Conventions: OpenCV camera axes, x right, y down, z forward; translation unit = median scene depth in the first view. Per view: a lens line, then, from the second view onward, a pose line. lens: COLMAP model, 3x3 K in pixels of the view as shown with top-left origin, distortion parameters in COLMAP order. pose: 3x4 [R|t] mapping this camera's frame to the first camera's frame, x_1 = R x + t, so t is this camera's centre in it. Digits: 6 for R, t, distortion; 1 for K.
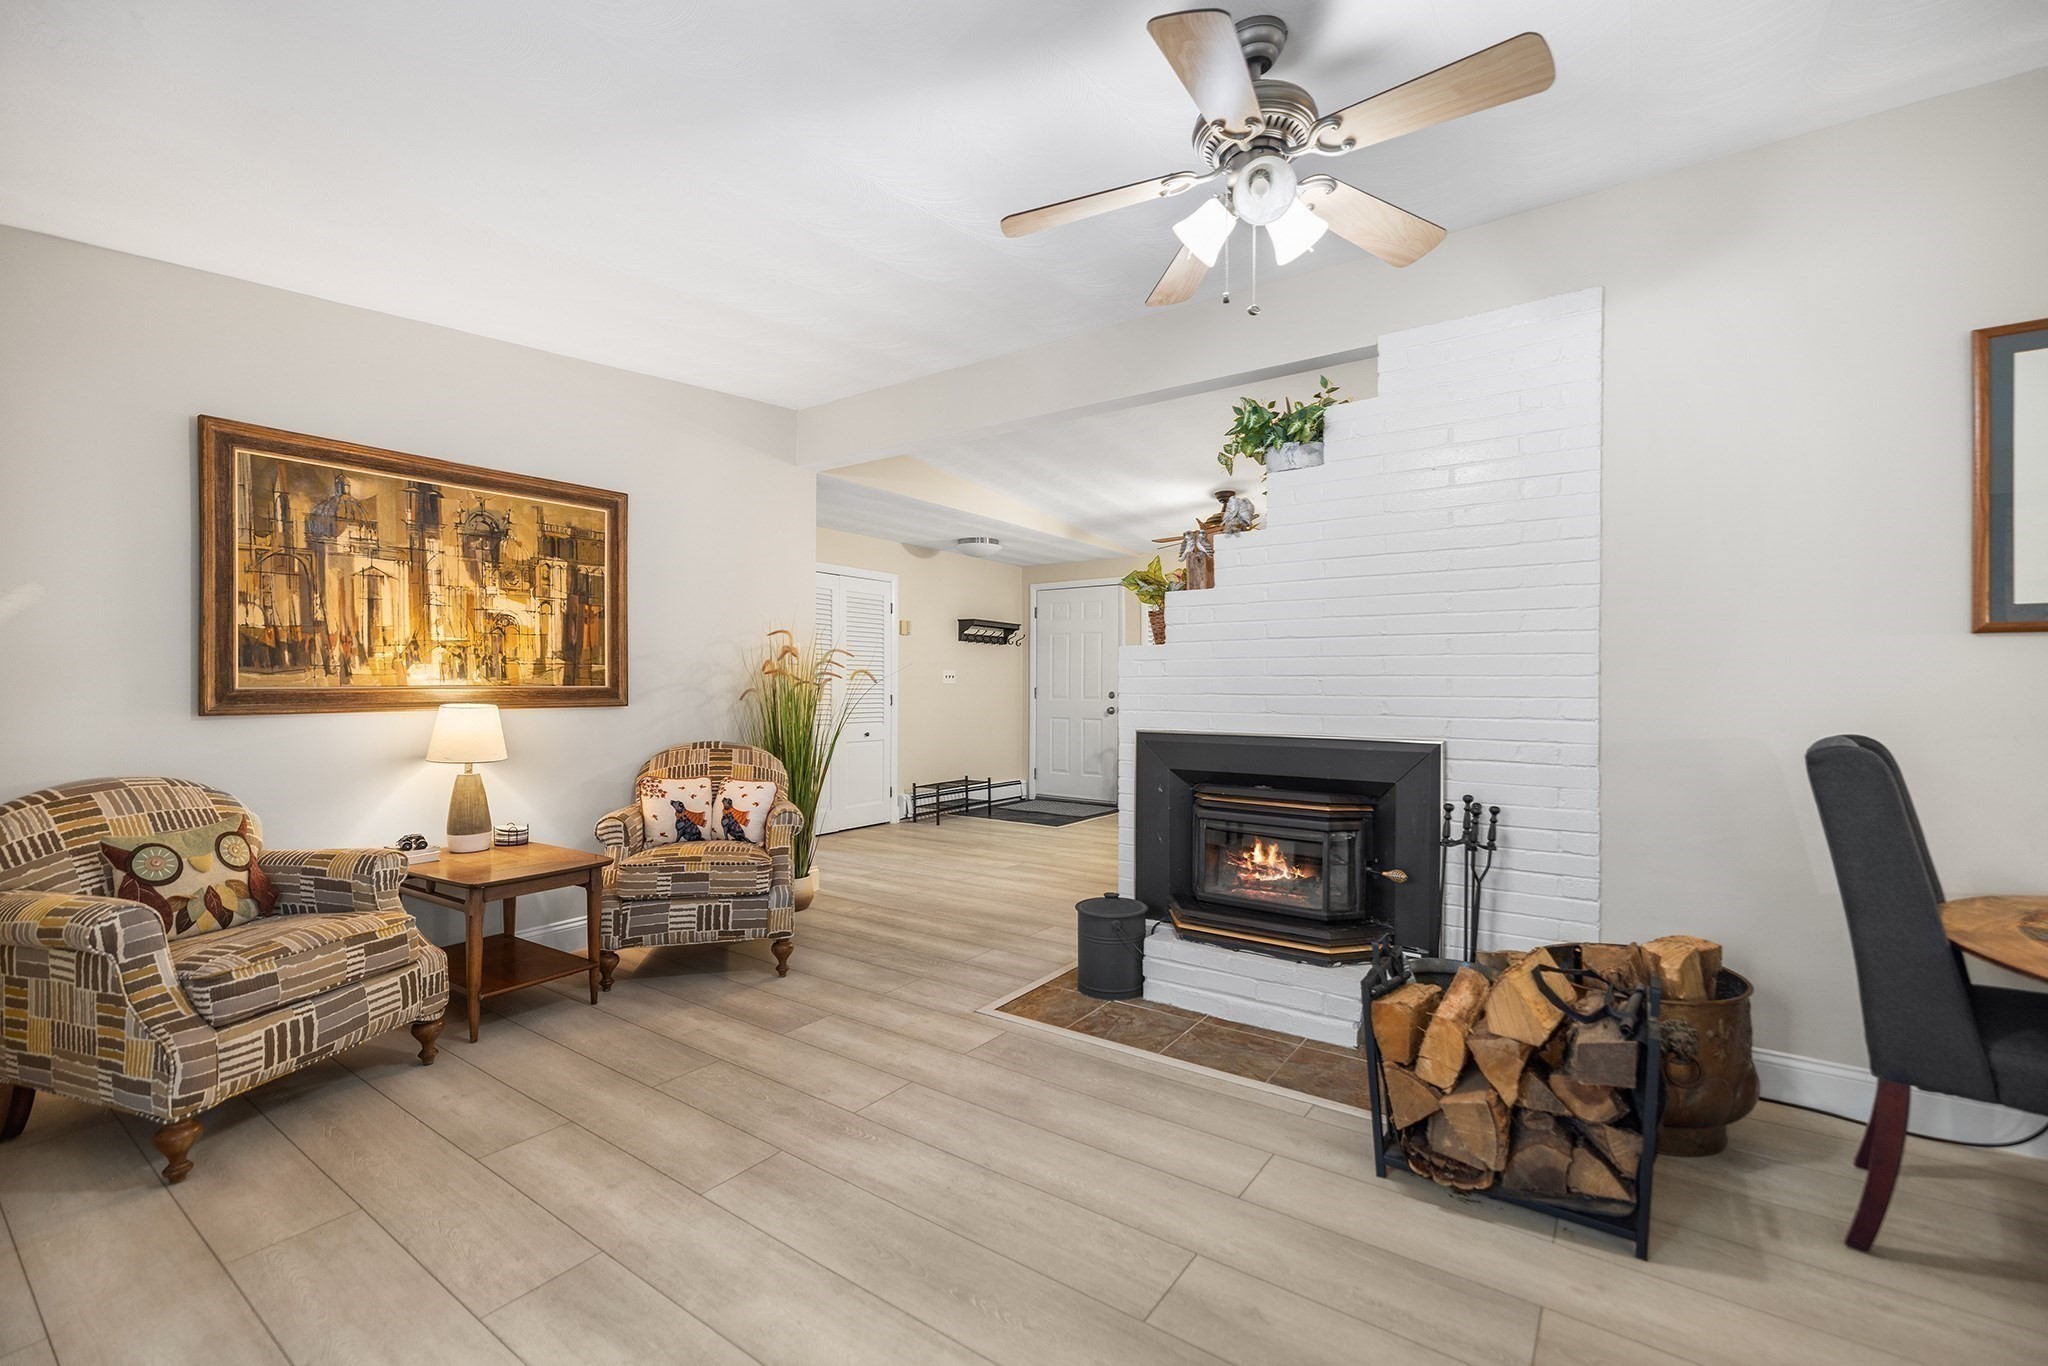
lens RADIAL K [[866.8, 0, 1020.2], [0, 866.8, 682.2], [0, 0, 1]] dist [0.004023, -0.001956]
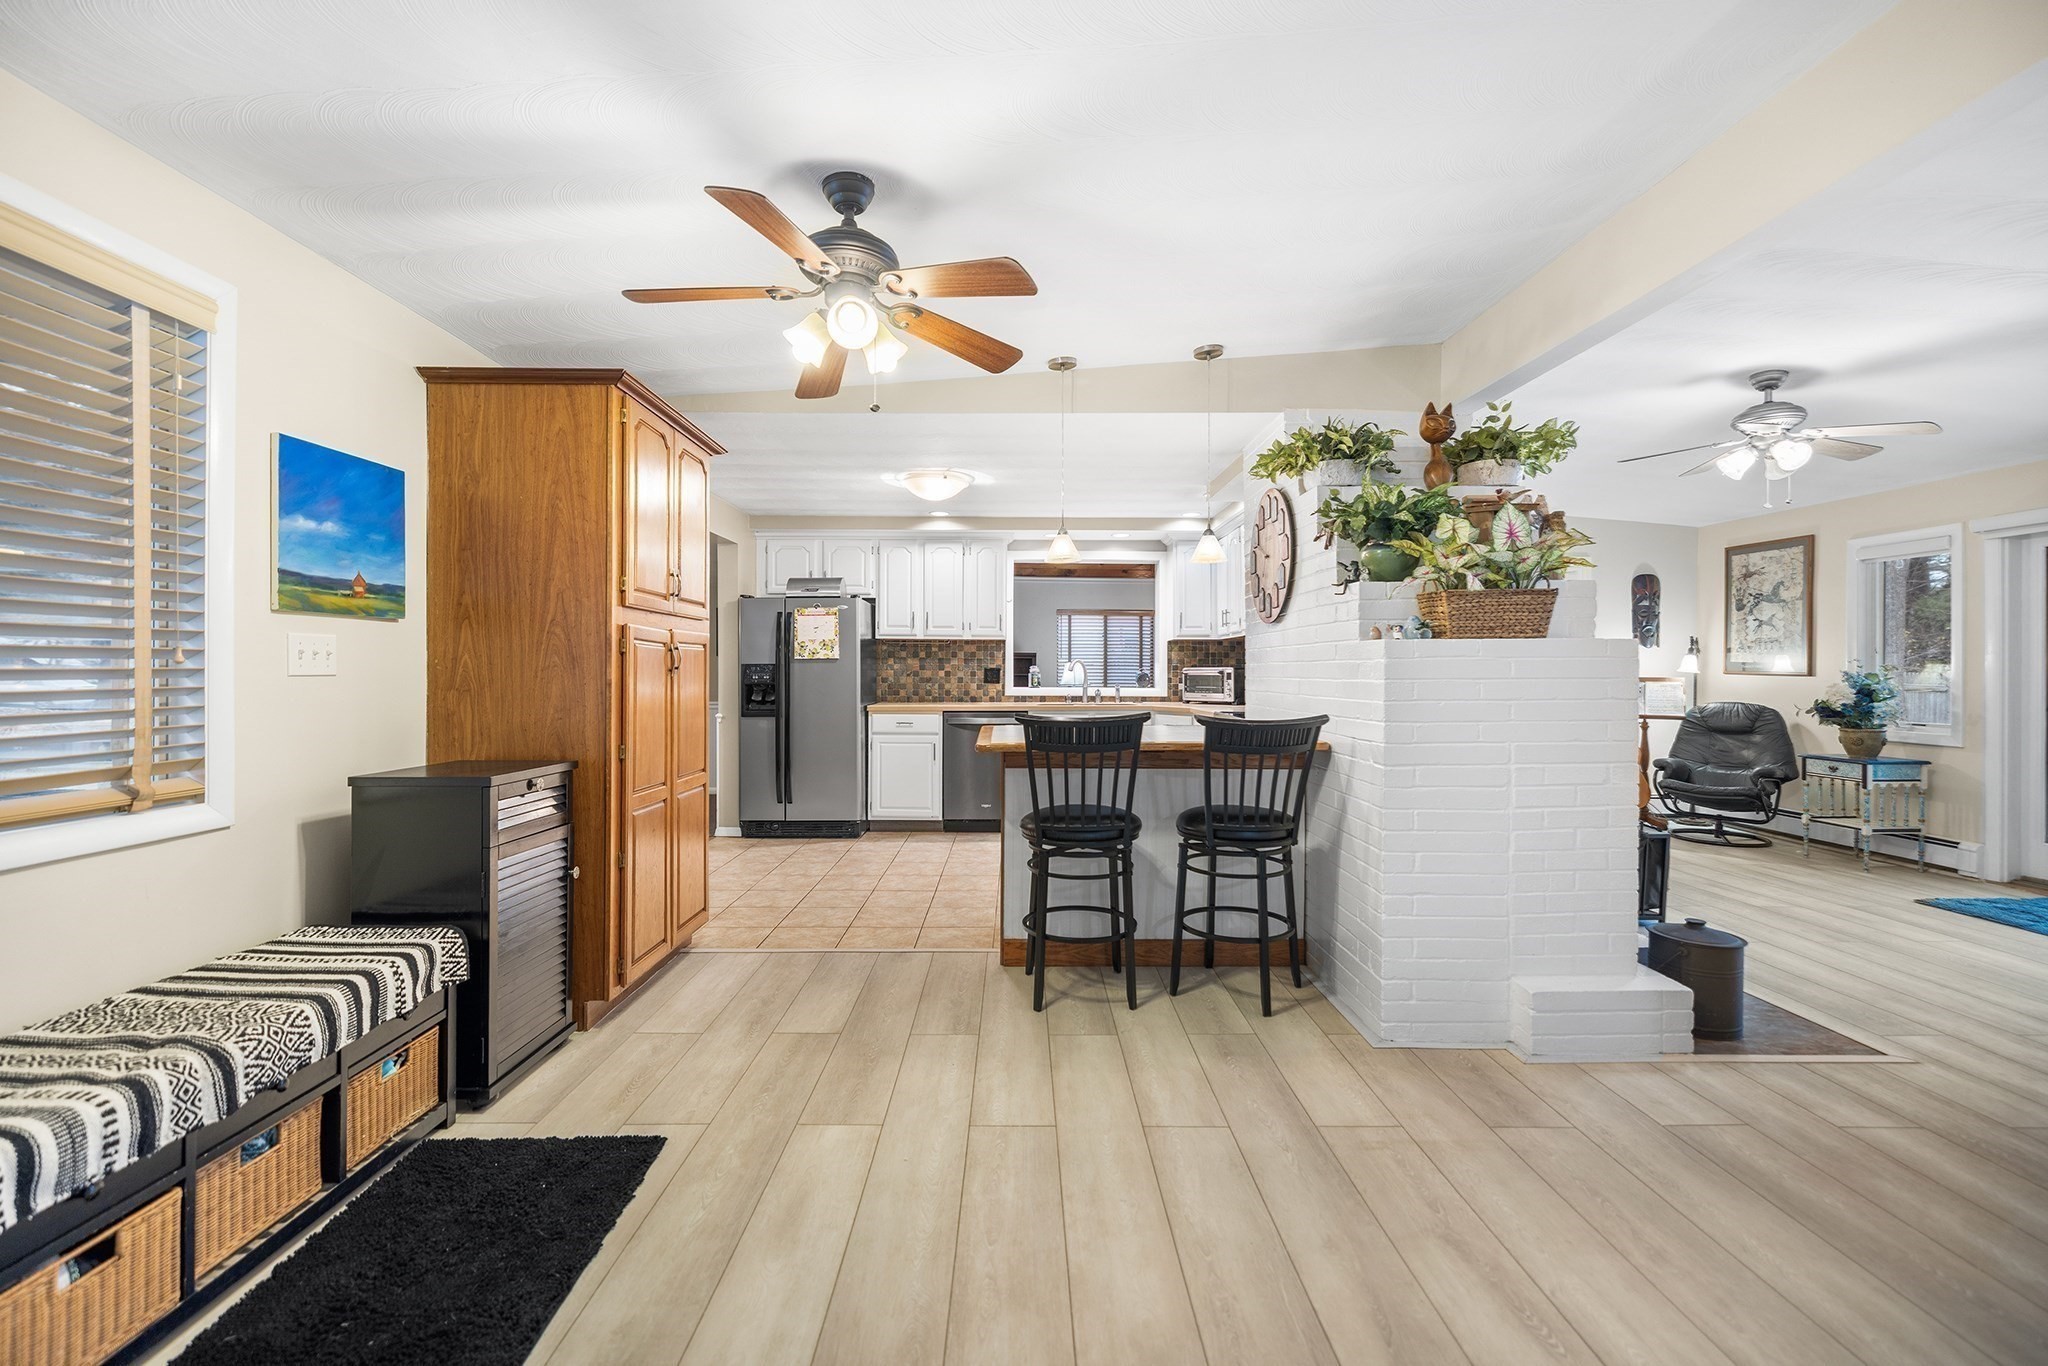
lens RADIAL K [[866.8, 0, 1017.4], [0, 866.8, 673.9], [0, 0, 1]] dist [0.004023, -0.001956]
pose [[-0.584016, -0.006510, 0.811716, -0.220241], [-0.007877, 0.999966, 0.002352, -0.007133], [-0.811704, -0.005020, -0.584047, 2.160123]]
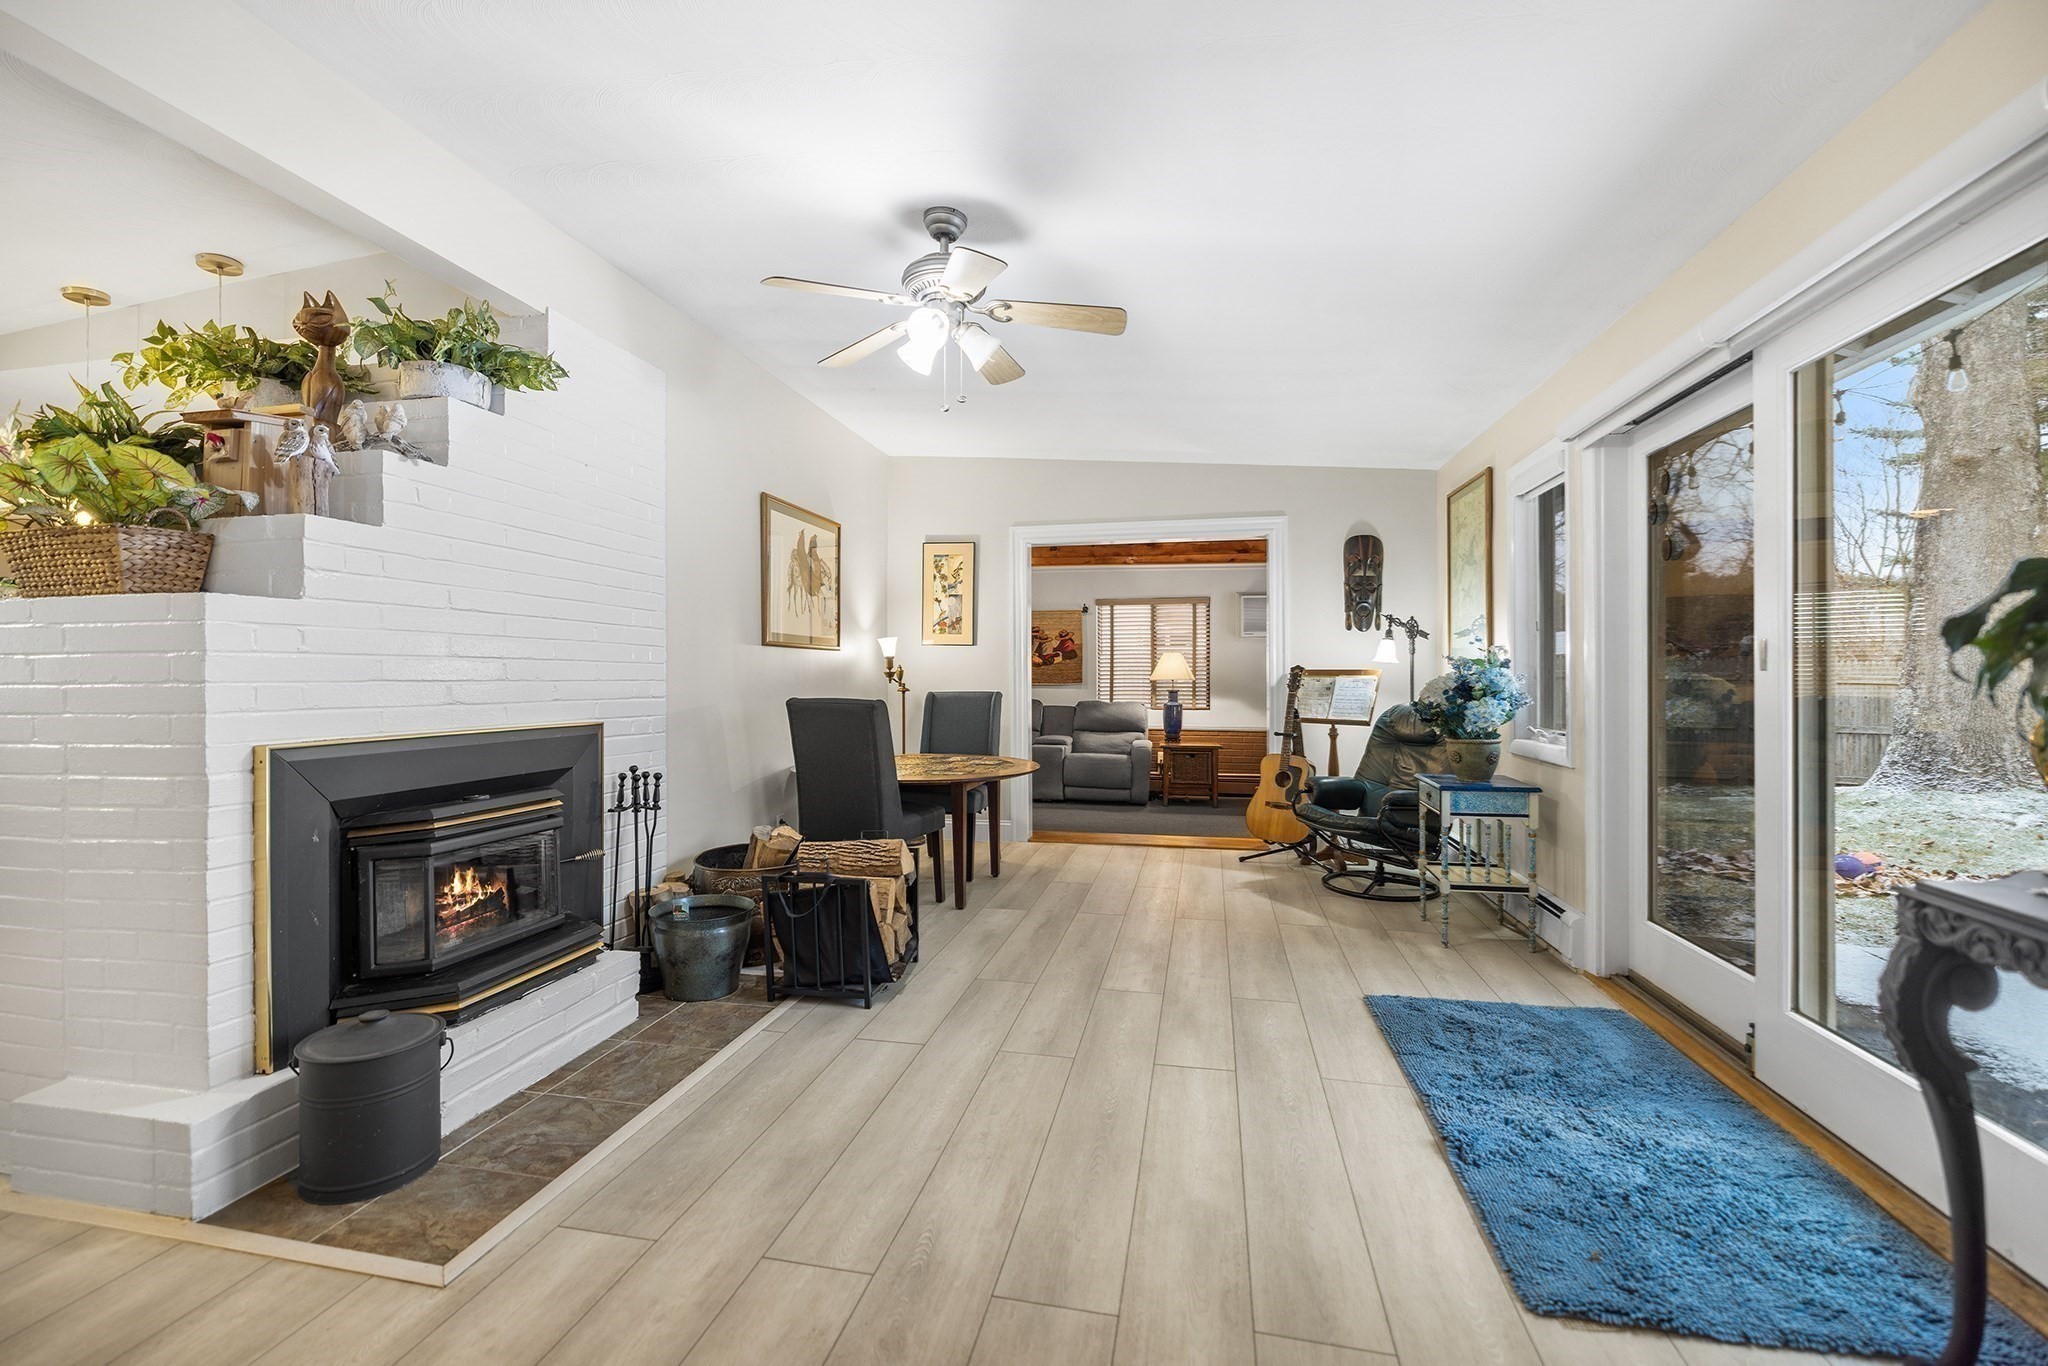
lens RADIAL K [[866.8, 0, 1023.5], [0, 866.8, 676.3], [0, 0, 1]] dist [0.004023, -0.001956]
pose [[-0.399233, -0.001581, 0.916848, -0.645412], [-0.004489, 0.999990, -0.000230, 0.008996], [-0.916838, -0.004208, -0.399236, 0.855615]]
